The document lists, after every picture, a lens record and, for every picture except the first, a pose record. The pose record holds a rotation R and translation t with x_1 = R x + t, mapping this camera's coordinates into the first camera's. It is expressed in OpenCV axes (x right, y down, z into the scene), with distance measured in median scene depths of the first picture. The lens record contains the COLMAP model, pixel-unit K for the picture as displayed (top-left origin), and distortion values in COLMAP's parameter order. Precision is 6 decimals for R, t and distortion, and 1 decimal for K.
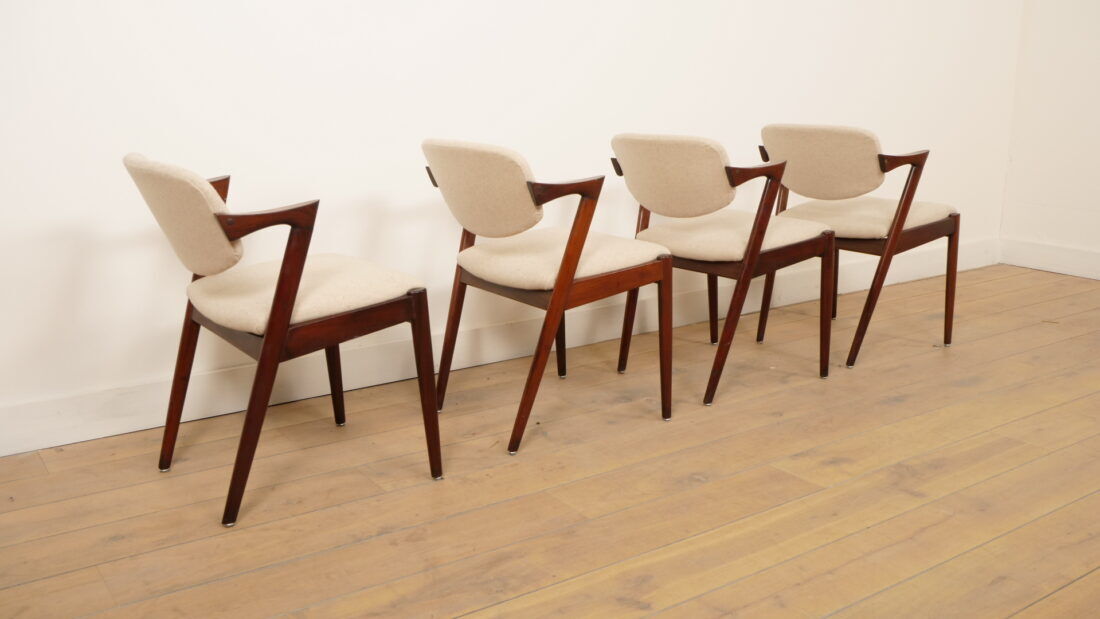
lens RADIAL K [[1016.5, 0, 550.0], [0, 1016.5, 309.5], [0, 0, 1]] dist [-0.014405, -0.000323]
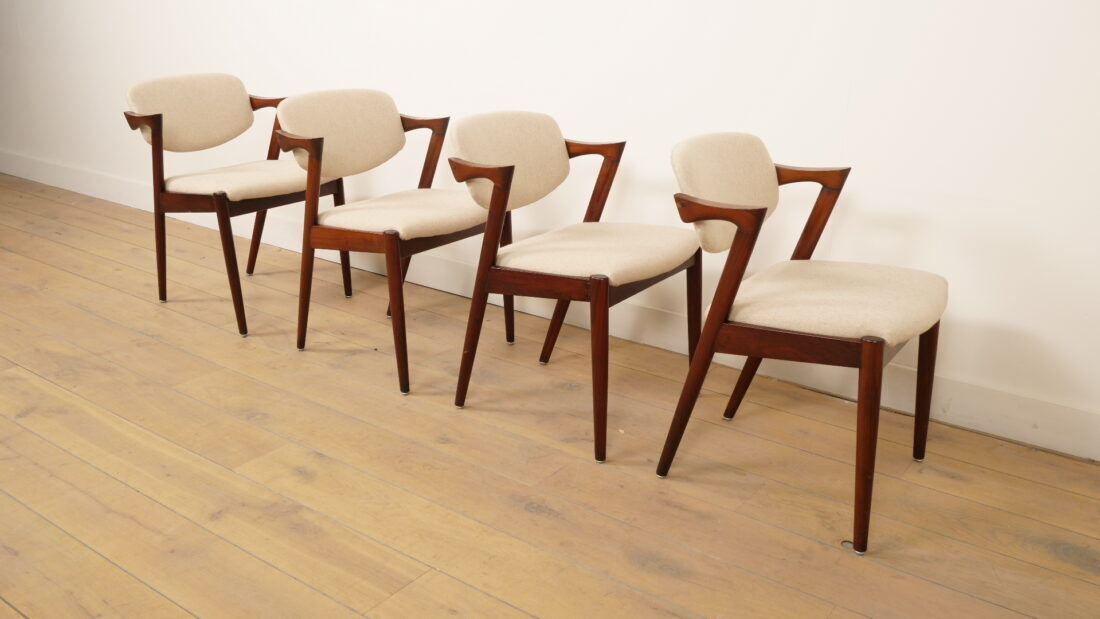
lens RADIAL K [[1016.5, 0, 550.0], [0, 1016.5, 309.5], [0, 0, 1]] dist [-0.014405, -0.000323]
pose [[0.291662, 0.281960, -0.914019, 1.183012], [-0.257729, 0.943391, 0.208780, -0.235610], [0.921145, 0.174677, 0.347821, 0.932602]]
